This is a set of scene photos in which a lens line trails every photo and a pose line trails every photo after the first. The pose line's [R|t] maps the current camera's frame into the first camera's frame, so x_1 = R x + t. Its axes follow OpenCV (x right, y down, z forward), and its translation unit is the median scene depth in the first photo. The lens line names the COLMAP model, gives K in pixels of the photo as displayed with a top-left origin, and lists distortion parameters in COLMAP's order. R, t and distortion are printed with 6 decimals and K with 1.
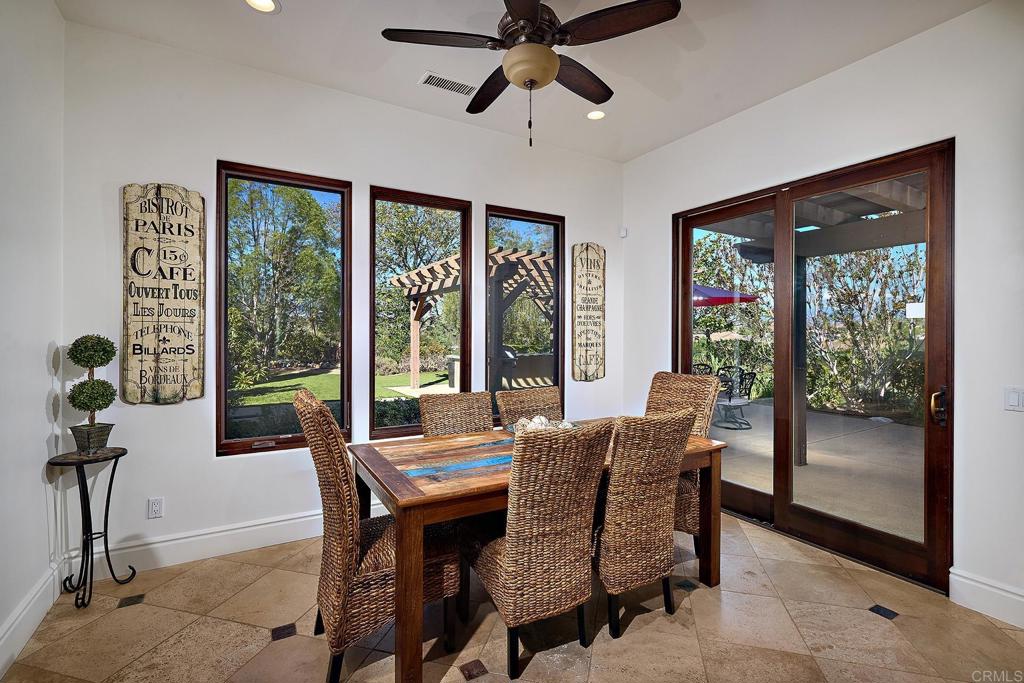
lens RADIAL K [[469.6, 0, 514.4], [0, 469.6, 337.8], [0, 0, 1]] dist [-0.009198, -0.000196]
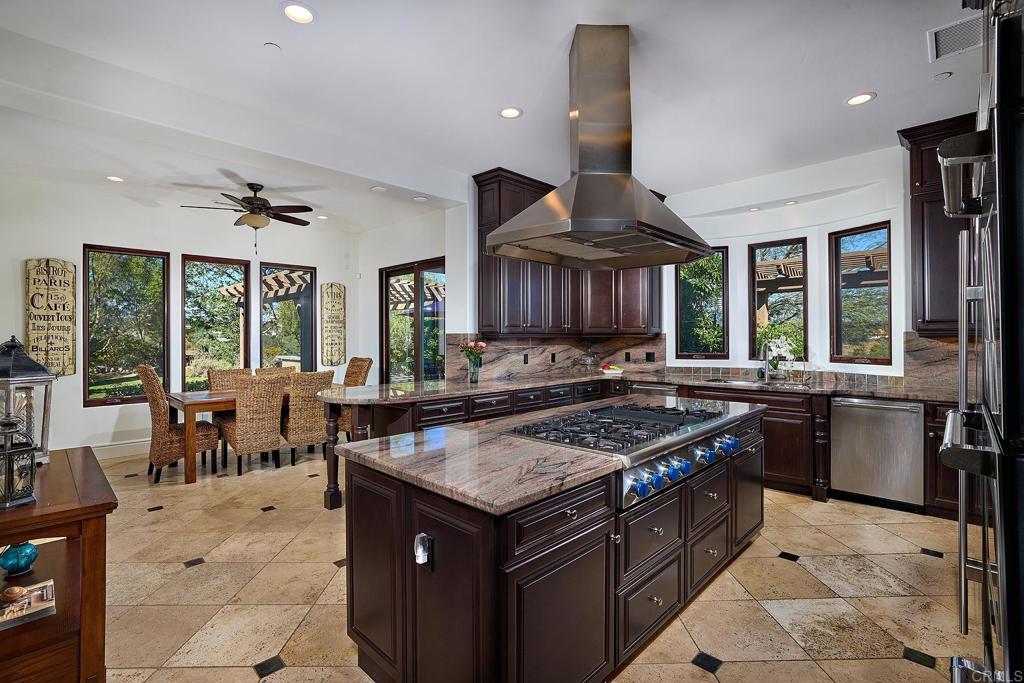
lens RADIAL K [[503.1, 0, 511.0], [0, 503.1, 335.3], [0, 0, 1]] dist [0.012332, 0.001751]
pose [[0.975341, -0.009999, 0.220477, 0.562133], [0.012772, 0.999856, -0.011154, 0.018492], [-0.220334, 0.013694, 0.975328, -1.323771]]
